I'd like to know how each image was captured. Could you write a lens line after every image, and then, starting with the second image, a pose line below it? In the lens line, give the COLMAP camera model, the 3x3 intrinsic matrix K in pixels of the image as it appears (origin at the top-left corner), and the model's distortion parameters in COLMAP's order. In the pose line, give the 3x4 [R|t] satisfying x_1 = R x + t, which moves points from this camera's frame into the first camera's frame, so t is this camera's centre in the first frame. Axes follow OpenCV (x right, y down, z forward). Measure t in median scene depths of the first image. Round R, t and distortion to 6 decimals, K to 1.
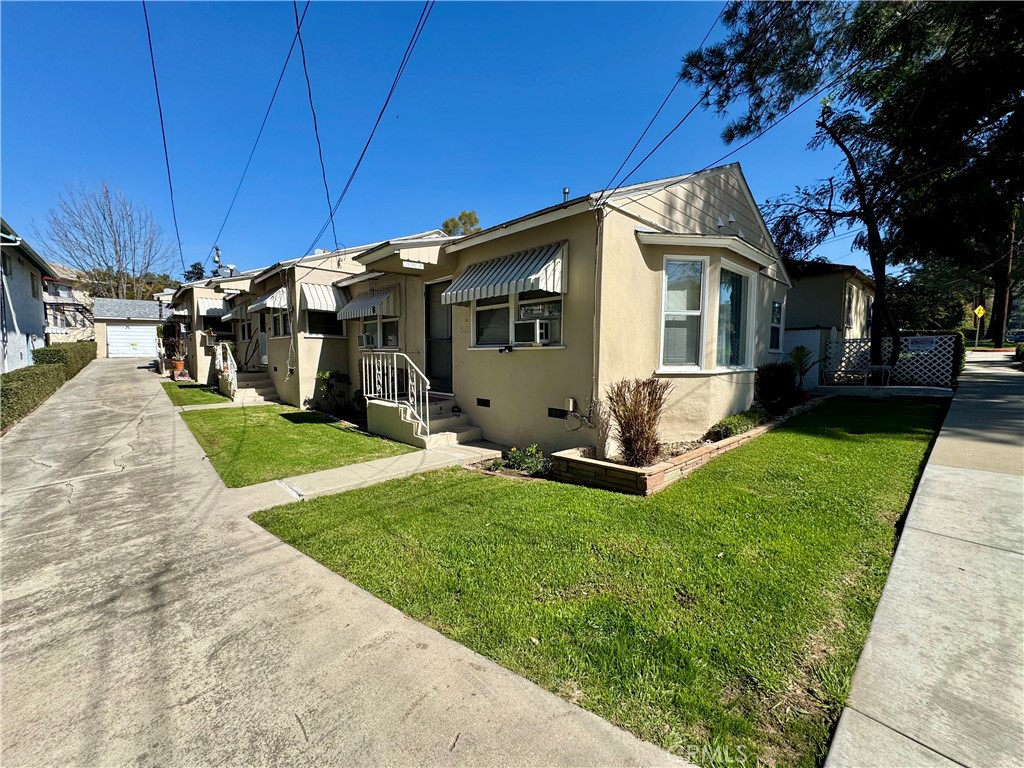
lens RADIAL K [[403.8, 0, 512.0], [0, 403.8, 384.0], [0, 0, 1]] dist [-0.001248, -0.000113]
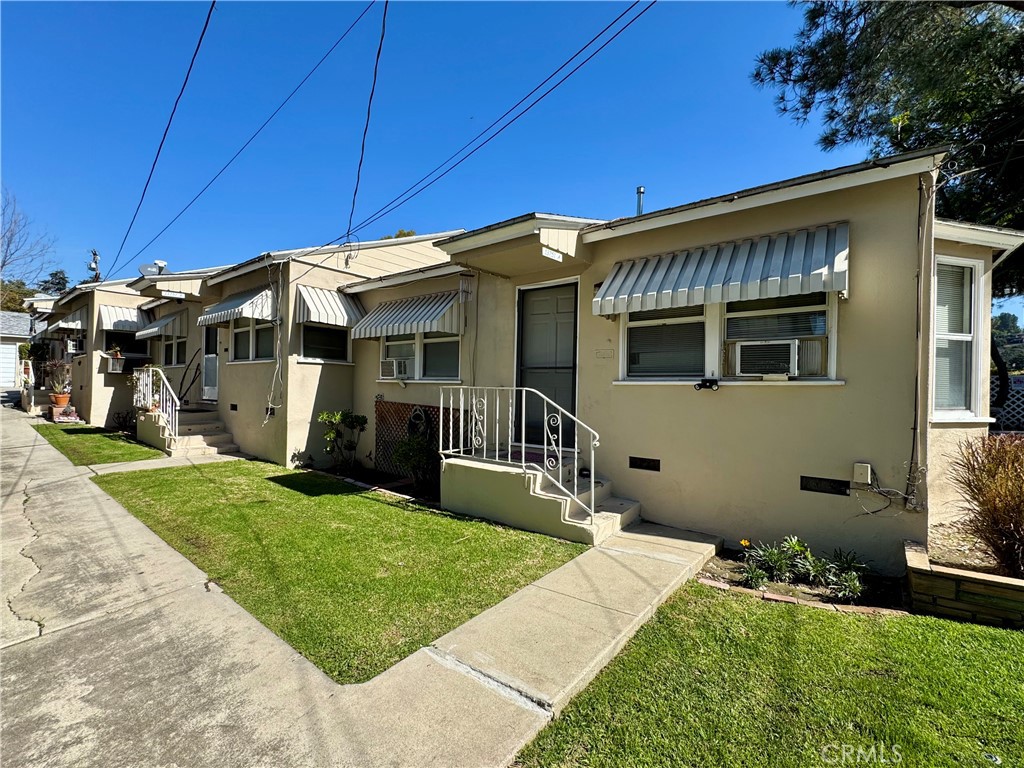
lens RADIAL K [[442.1, 0, 512.0], [0, 442.1, 384.0], [0, 0, 1]] dist [-0.001742, 0.000178]
pose [[0.988607, 0.013090, 0.149950, -0.271621], [-0.000555, 0.996521, -0.083335, -0.016283], [-0.150519, 0.082302, 0.985175, 0.209799]]
